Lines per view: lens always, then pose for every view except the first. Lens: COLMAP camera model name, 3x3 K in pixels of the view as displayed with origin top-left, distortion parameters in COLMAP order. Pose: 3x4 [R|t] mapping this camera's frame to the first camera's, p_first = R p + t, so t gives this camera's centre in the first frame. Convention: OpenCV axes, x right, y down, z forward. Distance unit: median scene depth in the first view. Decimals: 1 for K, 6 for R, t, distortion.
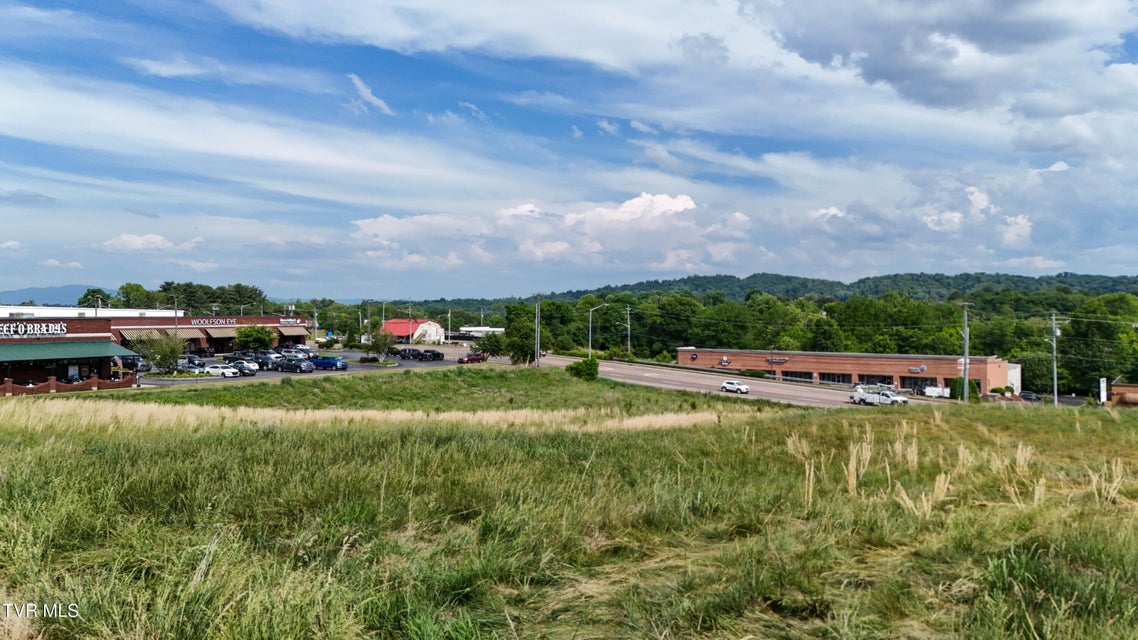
lens RADIAL K [[833.2, 0, 573.1], [0, 833.2, 314.2], [0, 0, 1]] dist [0.085805, -0.081932]
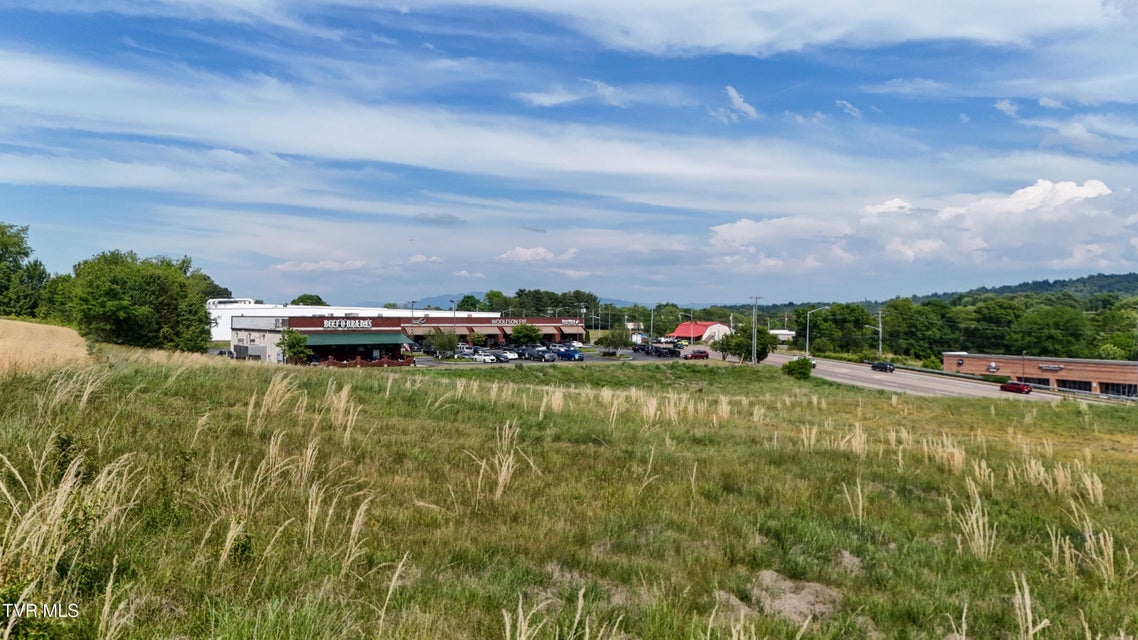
lens RADIAL K [[833.2, 0, 572.2], [0, 833.2, 318.5], [0, 0, 1]] dist [0.085805, -0.081932]
pose [[0.913753, 0.005991, -0.406226, 0.076715], [-0.005956, 0.999981, 0.001350, 0.001121], [0.406226, 0.001186, 0.913772, -0.042665]]
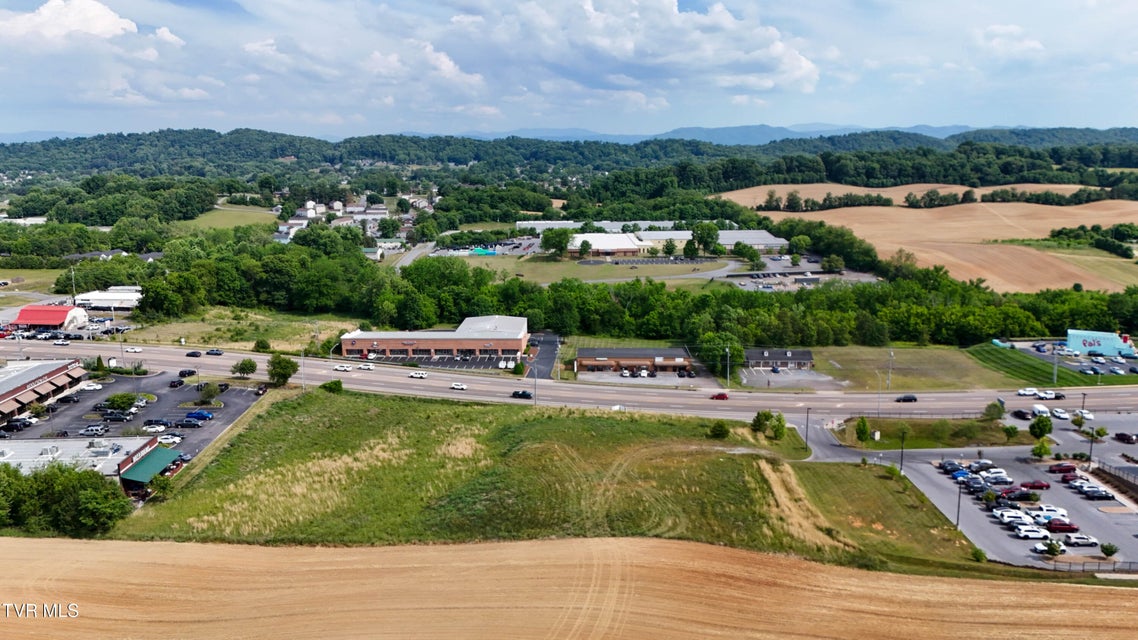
lens RADIAL K [[833.2, 0, 571.4], [0, 833.2, 327.6], [0, 0, 1]] dist [0.085805, -0.081932]
pose [[0.825952, -0.116359, 0.551601, -0.219868], [0.002897, 0.979330, 0.202249, -0.169631], [-0.563733, -0.165450, 0.809217, -0.284462]]
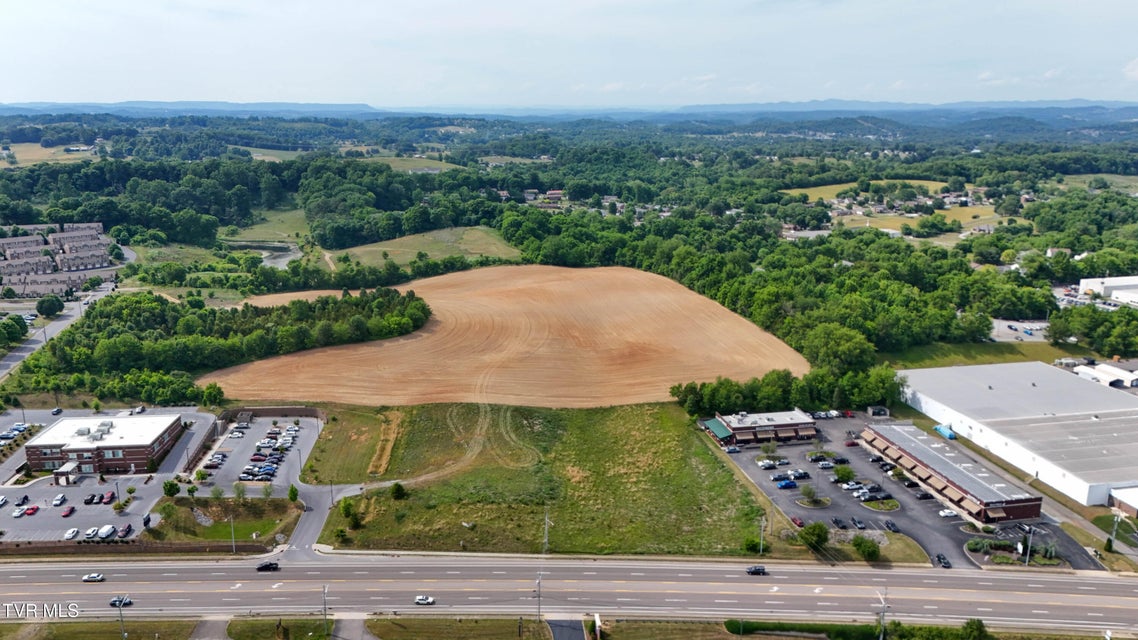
lens RADIAL K [[833.2, 0, 570.9], [0, 833.2, 320.7], [0, 0, 1]] dist [0.085805, -0.081932]
pose [[-0.736290, 0.165344, -0.656154, 0.572121], [-0.001125, 0.969386, 0.245537, -0.341797], [0.676665, 0.181525, -0.713564, 0.795339]]
